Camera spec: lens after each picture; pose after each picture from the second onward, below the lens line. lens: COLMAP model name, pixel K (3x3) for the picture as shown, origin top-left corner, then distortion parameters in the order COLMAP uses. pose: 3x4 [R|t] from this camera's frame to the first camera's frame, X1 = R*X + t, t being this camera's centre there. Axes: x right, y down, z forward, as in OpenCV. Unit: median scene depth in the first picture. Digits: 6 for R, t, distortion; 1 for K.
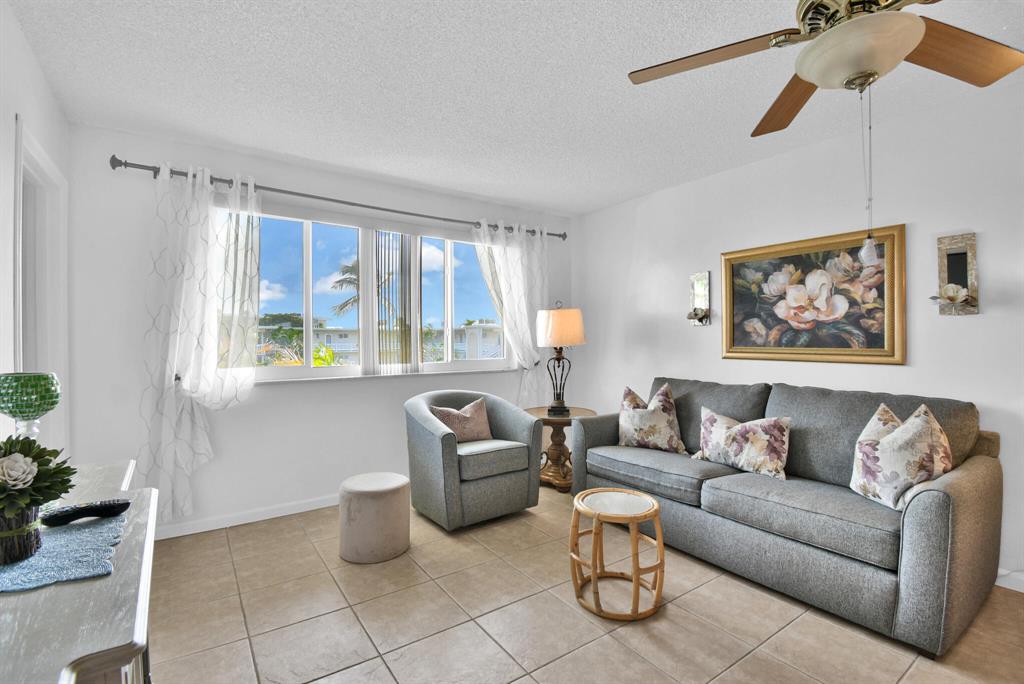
lens RADIAL K [[473.9, 0, 518.5], [0, 473.9, 338.0], [0, 0, 1]] dist [0.046936, -0.000024]
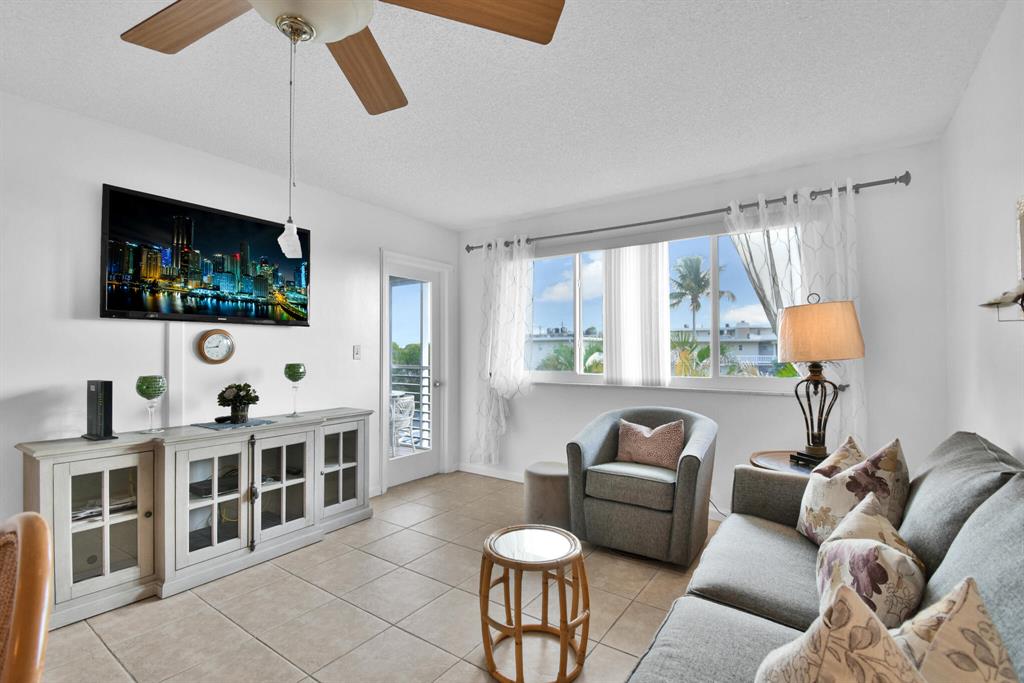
lens RADIAL K [[471.5, 0, 512.0], [0, 471.5, 341.5], [0, 0, 1]] dist [-0.000498, -0.000232]
pose [[0.344932, -0.014613, -0.938514, 0.781886], [0.000705, 0.999883, -0.015309, -0.001871], [0.938627, 0.004619, 0.344902, 0.544211]]
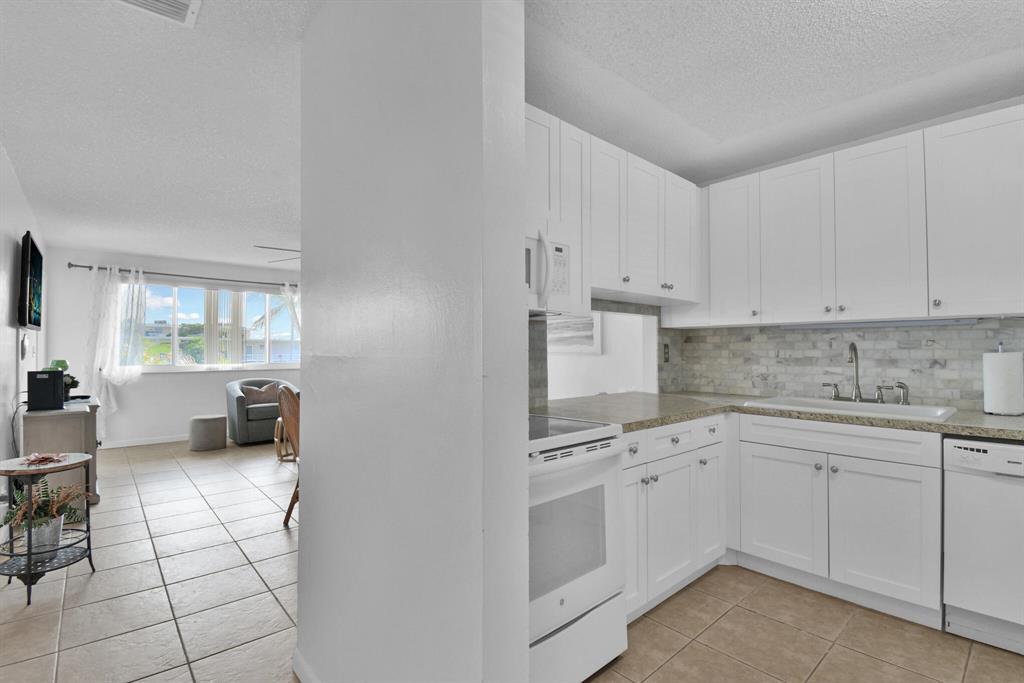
lens RADIAL K [[471.5, 0, 512.0], [0, 471.5, 341.5], [0, 0, 1]] dist [-0.000498, -0.000232]
pose [[0.992759, -0.001090, 0.120116, 0.797362], [0.003186, 0.999846, -0.017261, 0.003177], [-0.120078, 0.017519, 0.992610, -1.203730]]
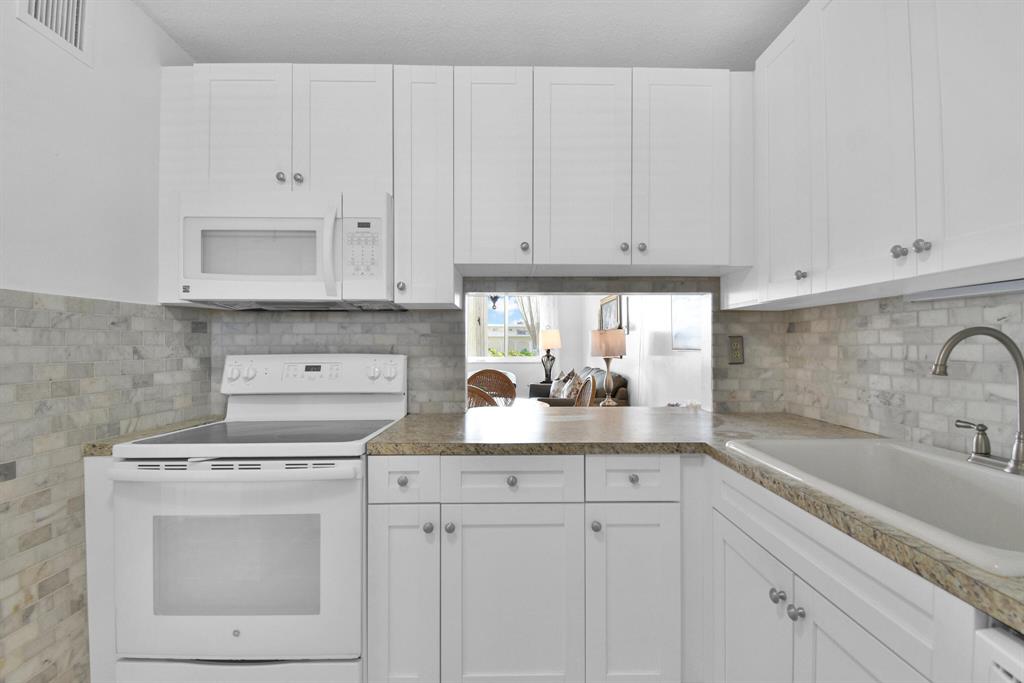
lens RADIAL K [[471.5, 0, 512.0], [0, 471.5, 341.5], [0, 0, 1]] dist [-0.000498, -0.000232]
pose [[0.833868, -0.008556, -0.551898, 1.424402], [0.003436, 0.999941, -0.010310, 0.005970], [0.551953, 0.006700, 0.833848, -0.903751]]
